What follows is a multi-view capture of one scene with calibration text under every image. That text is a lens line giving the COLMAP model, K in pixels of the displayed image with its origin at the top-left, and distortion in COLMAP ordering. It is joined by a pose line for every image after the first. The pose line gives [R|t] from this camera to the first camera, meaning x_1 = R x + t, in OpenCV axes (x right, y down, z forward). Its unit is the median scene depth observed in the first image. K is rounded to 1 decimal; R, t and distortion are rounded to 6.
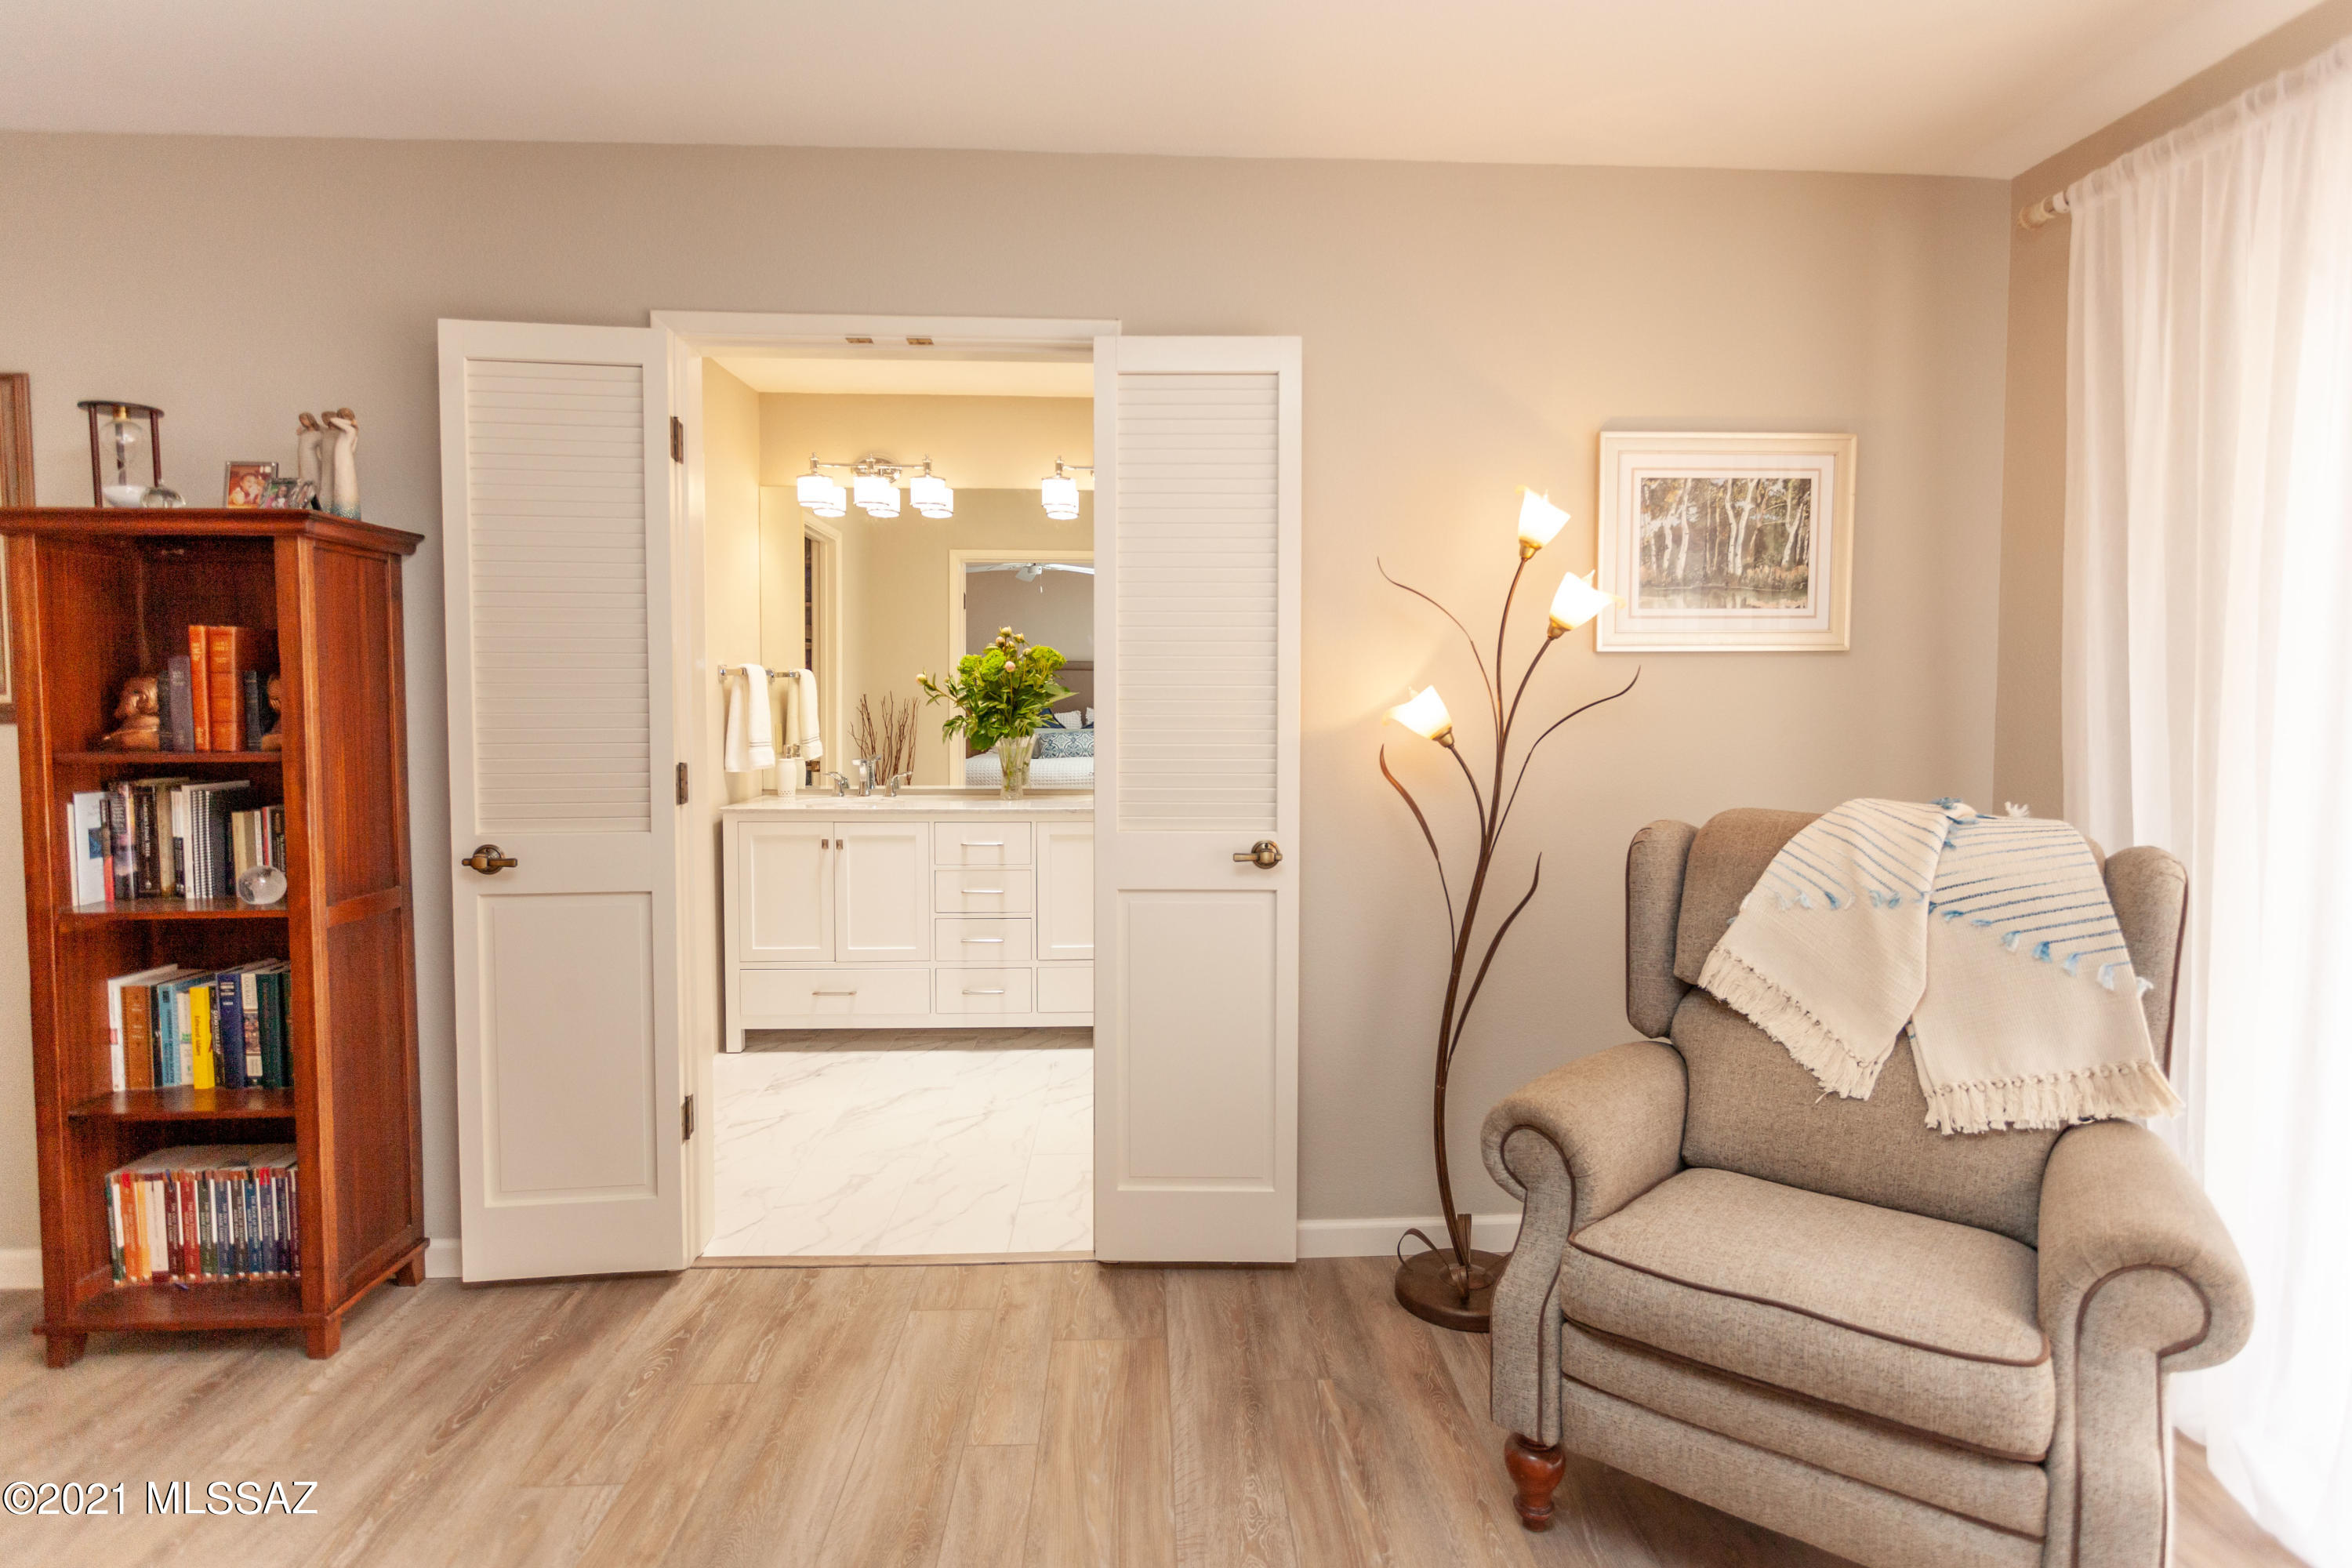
lens RADIAL K [[1226.3, 0, 1187.5], [0, 1226.3, 757.9], [0, 0, 1]] dist [0.003931, 0.002043]
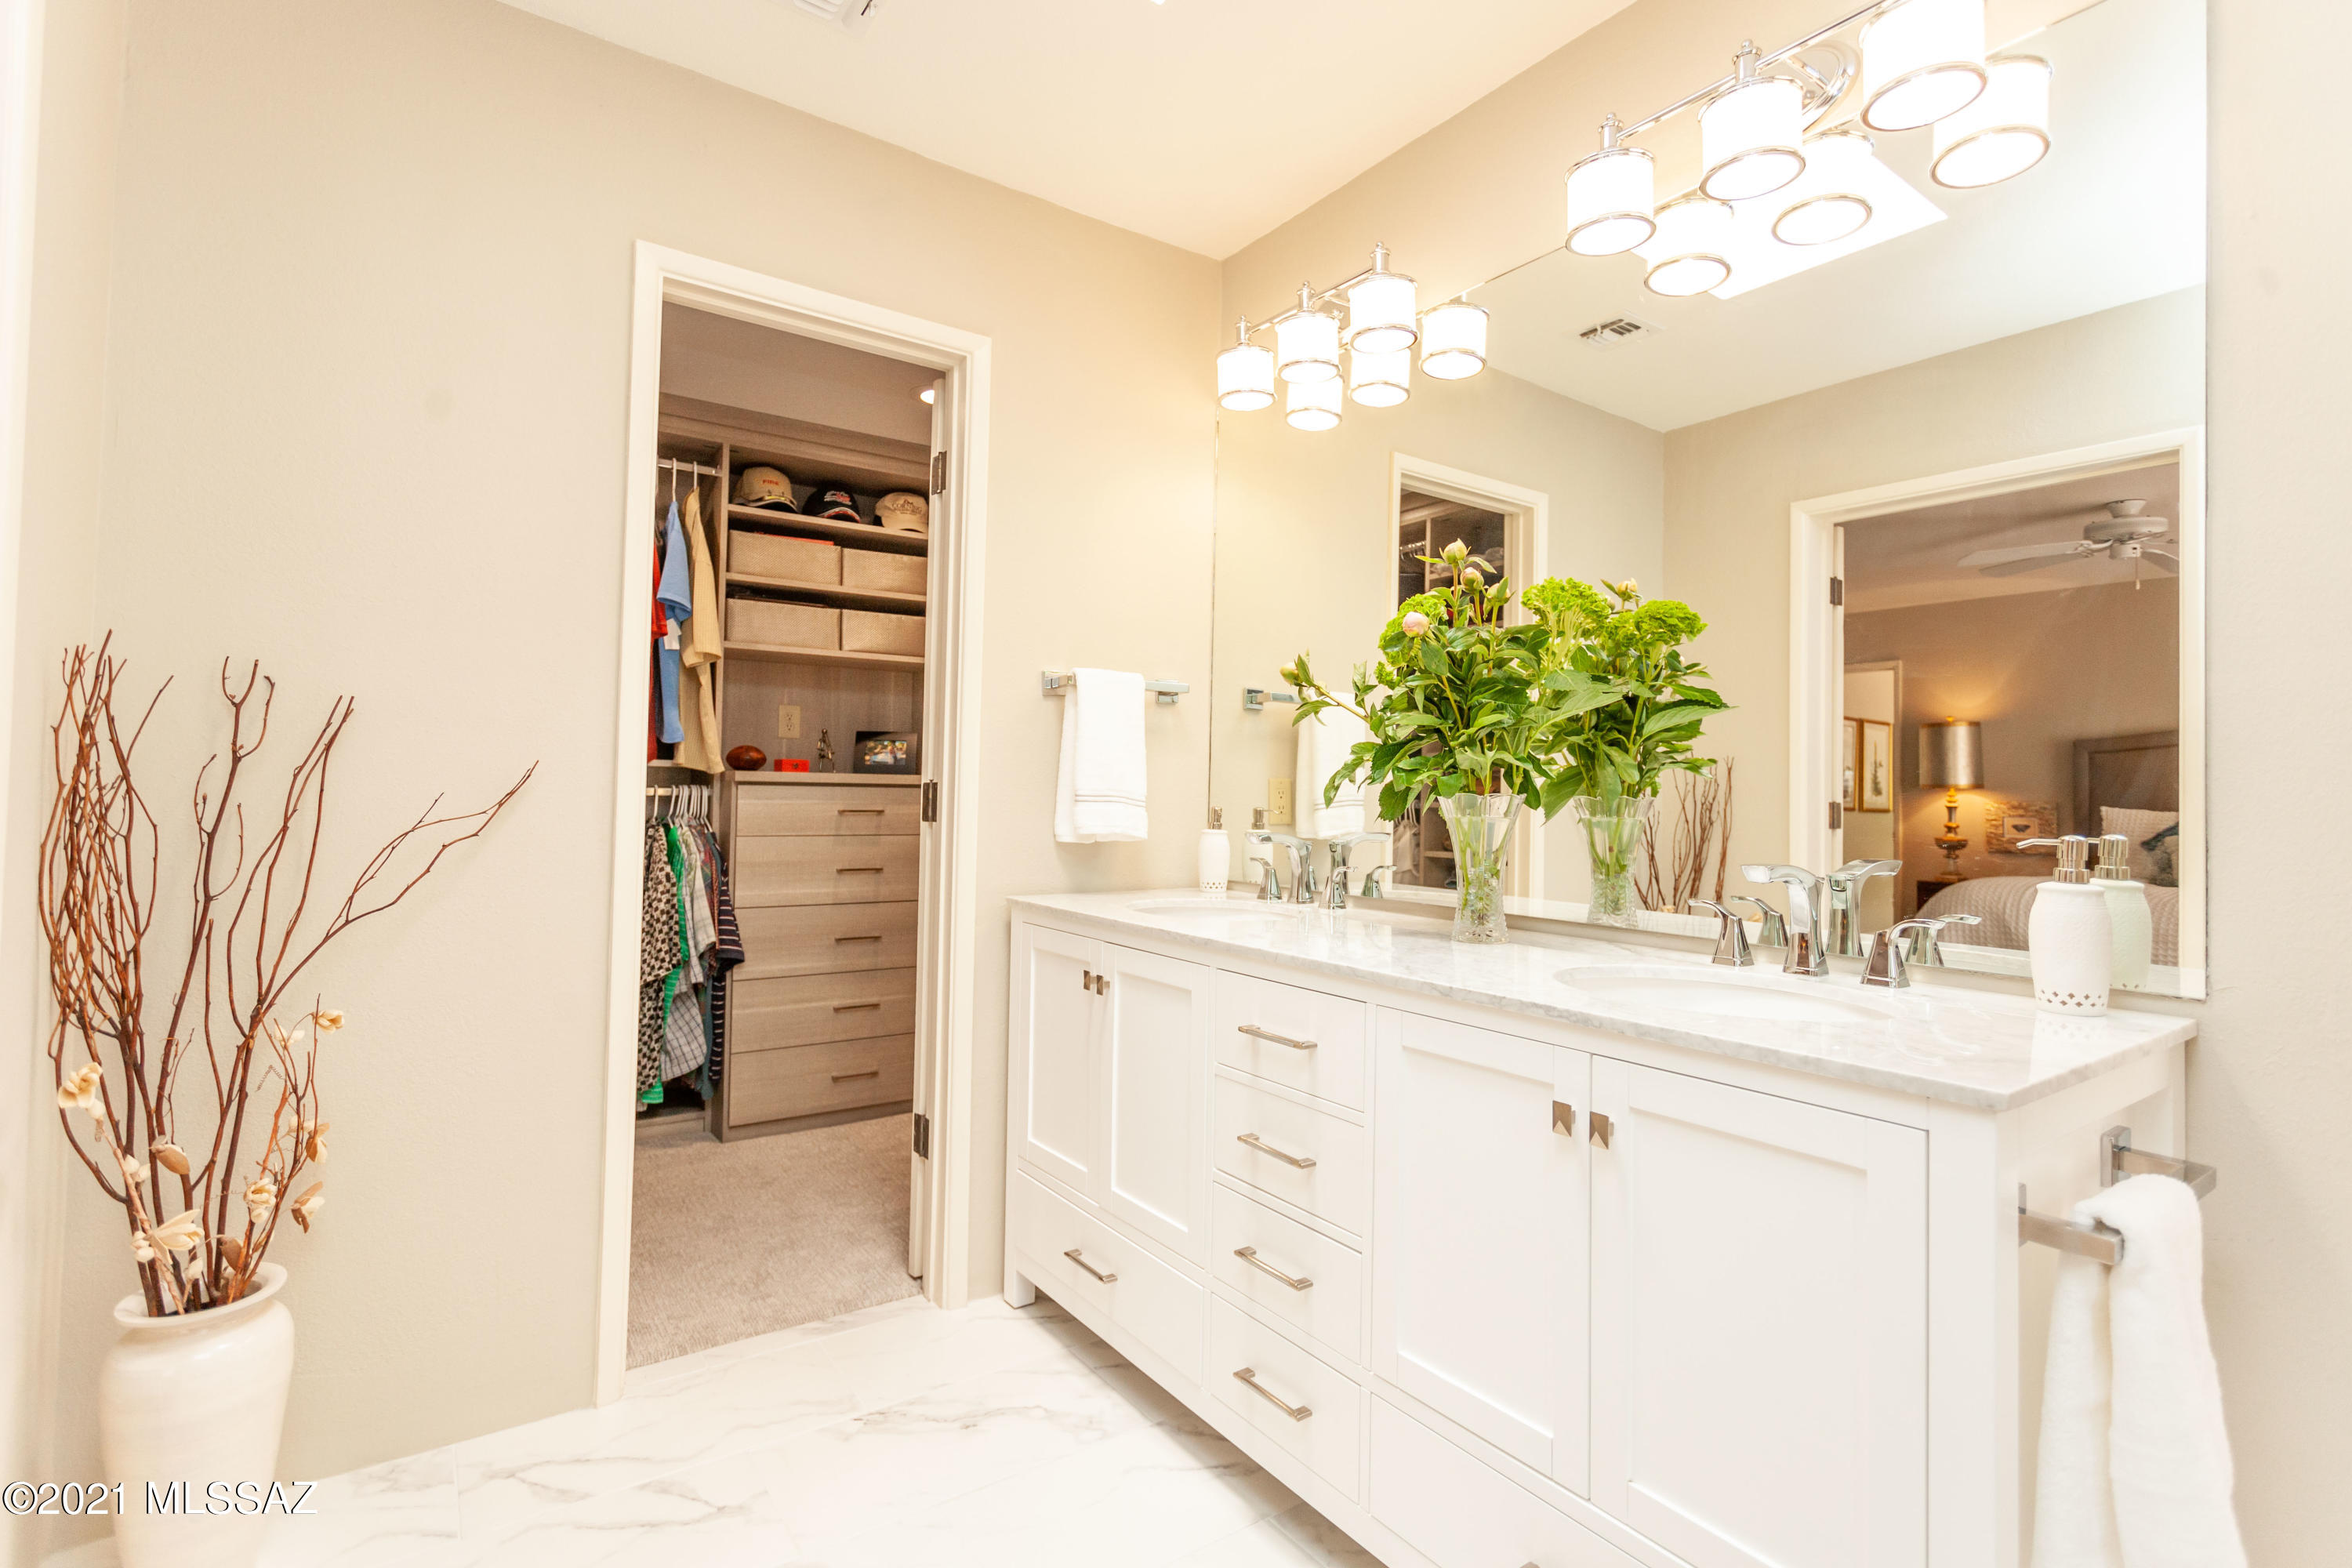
lens RADIAL K [[1098.8, 0, 1170.6], [0, 1098.8, 768.0], [0, 0, 1]] dist [0.000917, -0.000082]
pose [[0.539694, -0.015818, -0.841712, 0.226163], [-0.058747, 0.996679, -0.056398, 0.005338], [0.839809, 0.079886, 0.536973, 1.298600]]
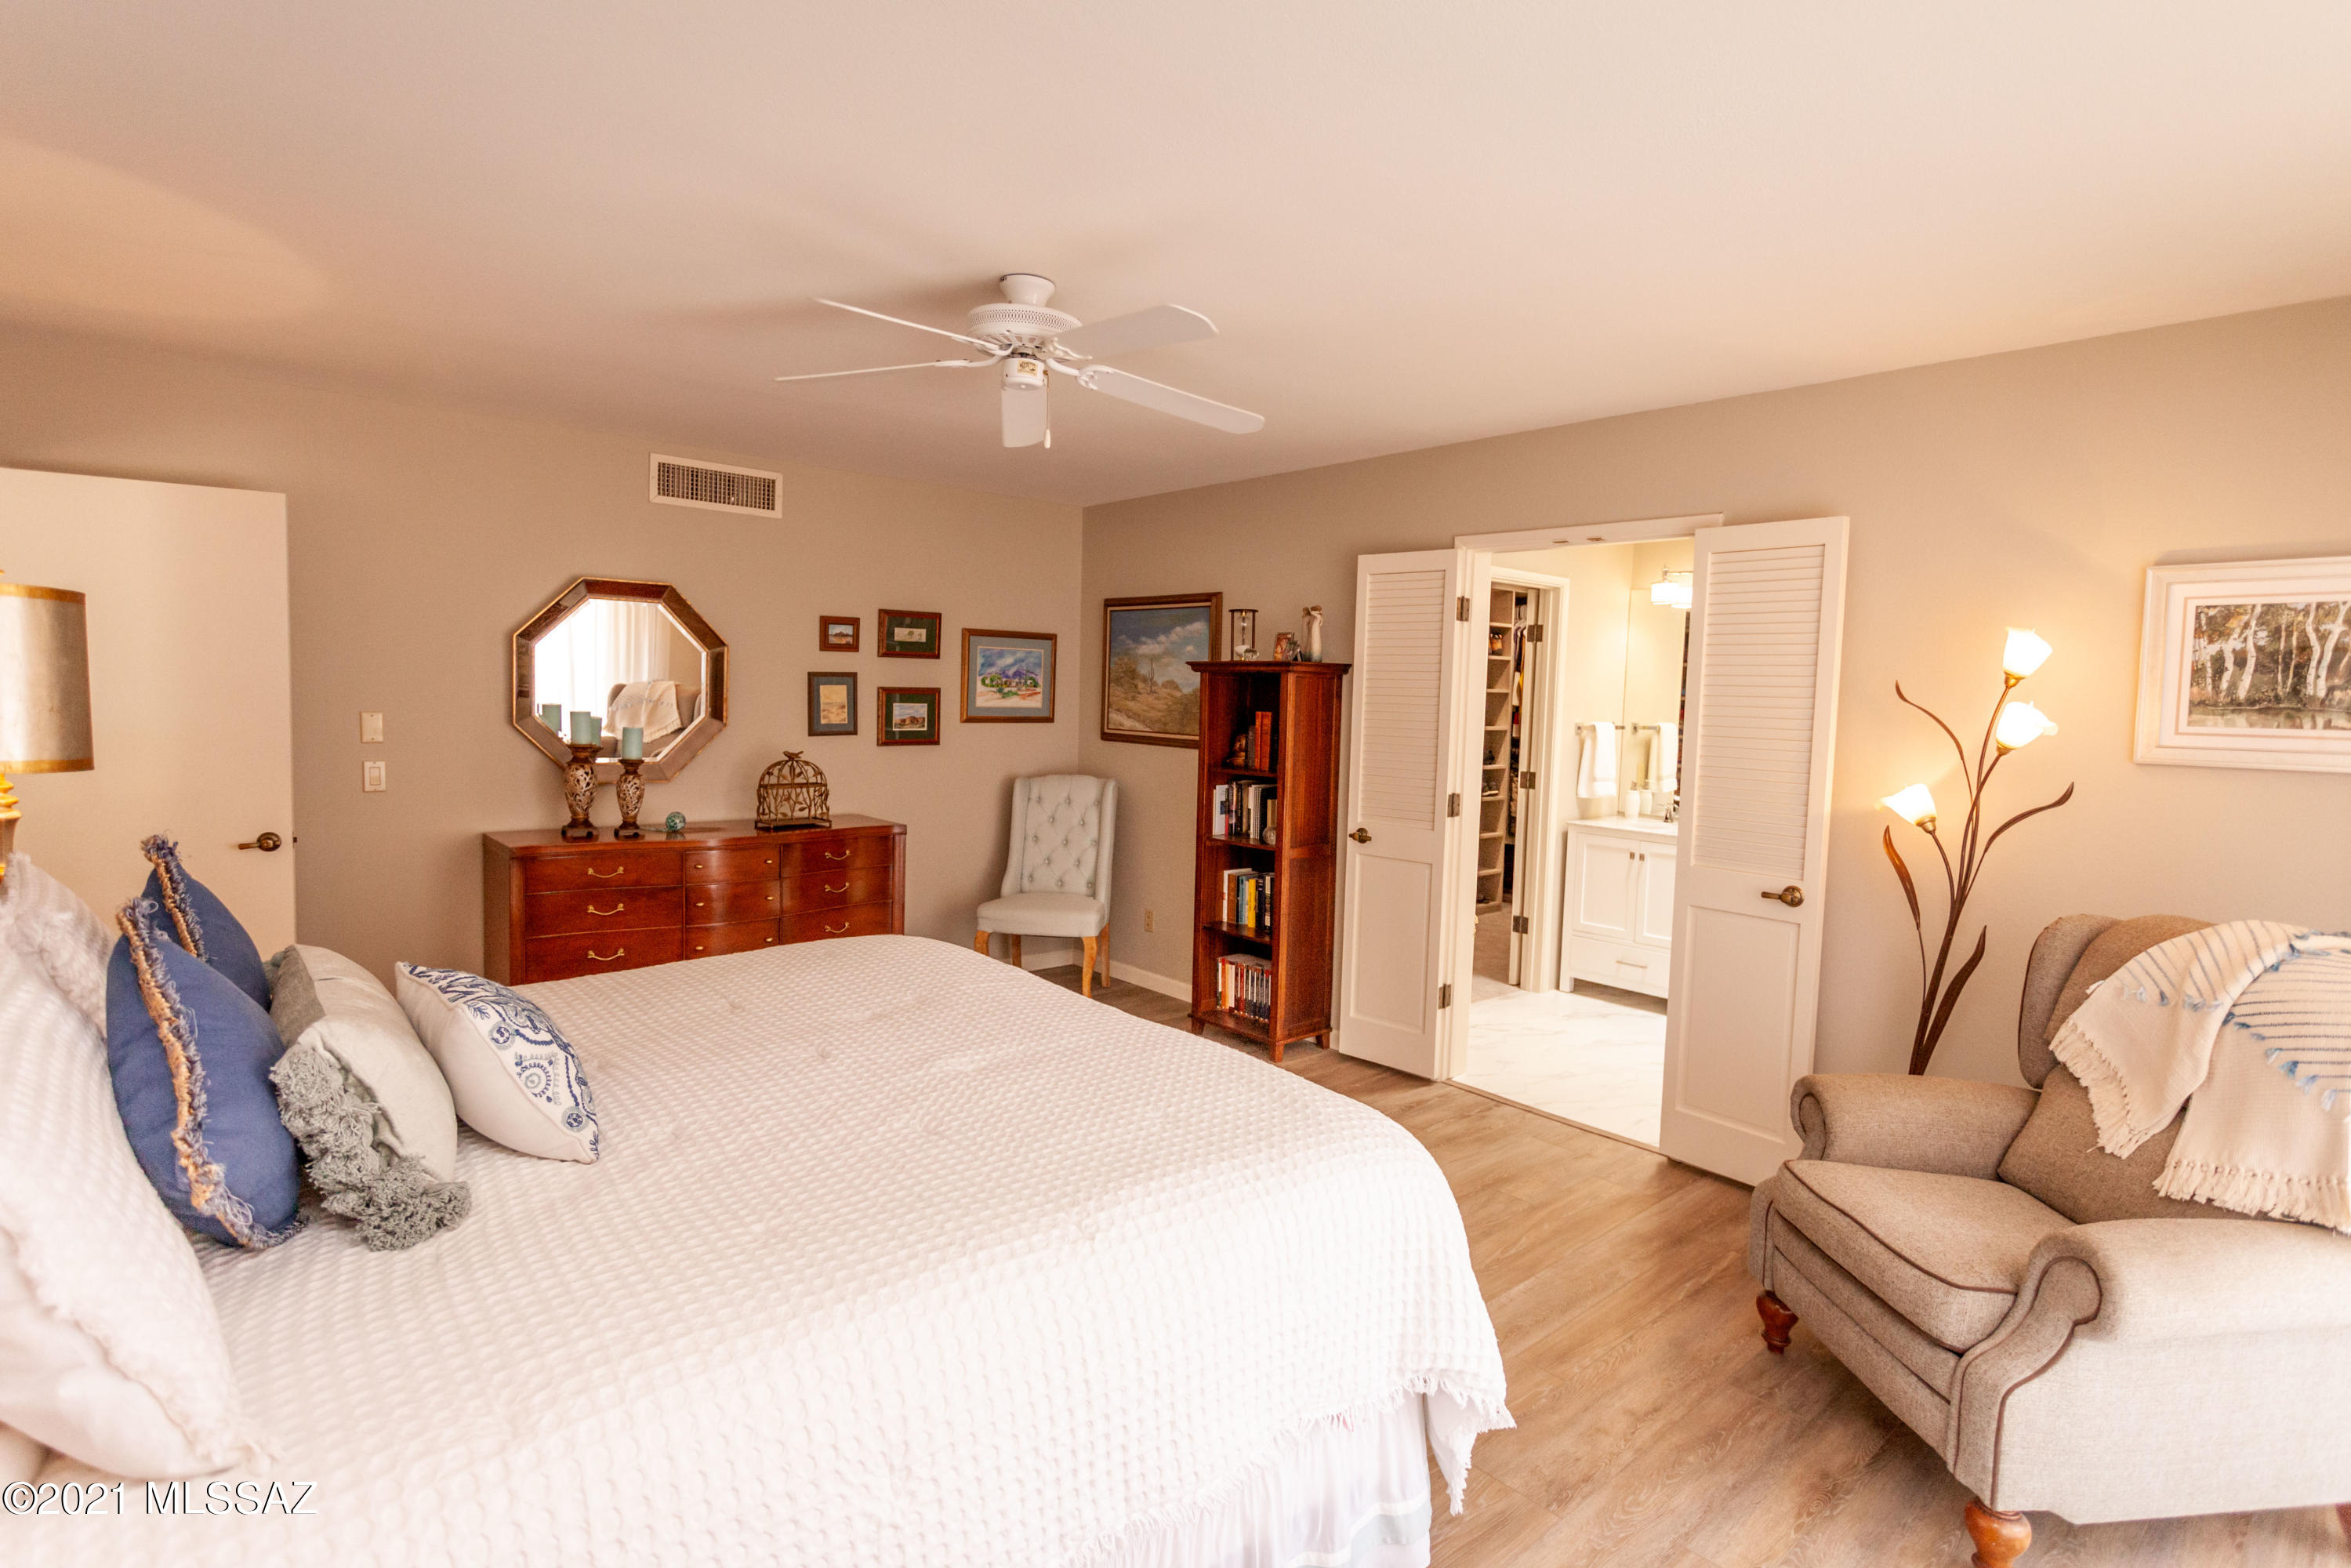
lens RADIAL K [[1159.2, 0, 1189.1], [0, 1159.2, 776.5], [0, 0, 1]] dist [0.002049, 0.000745]
pose [[0.629831, 0.074133, -0.773187, 0.663747], [-0.066036, 0.996942, 0.041794, -0.067733], [0.773920, 0.024735, 0.632800, -0.357644]]
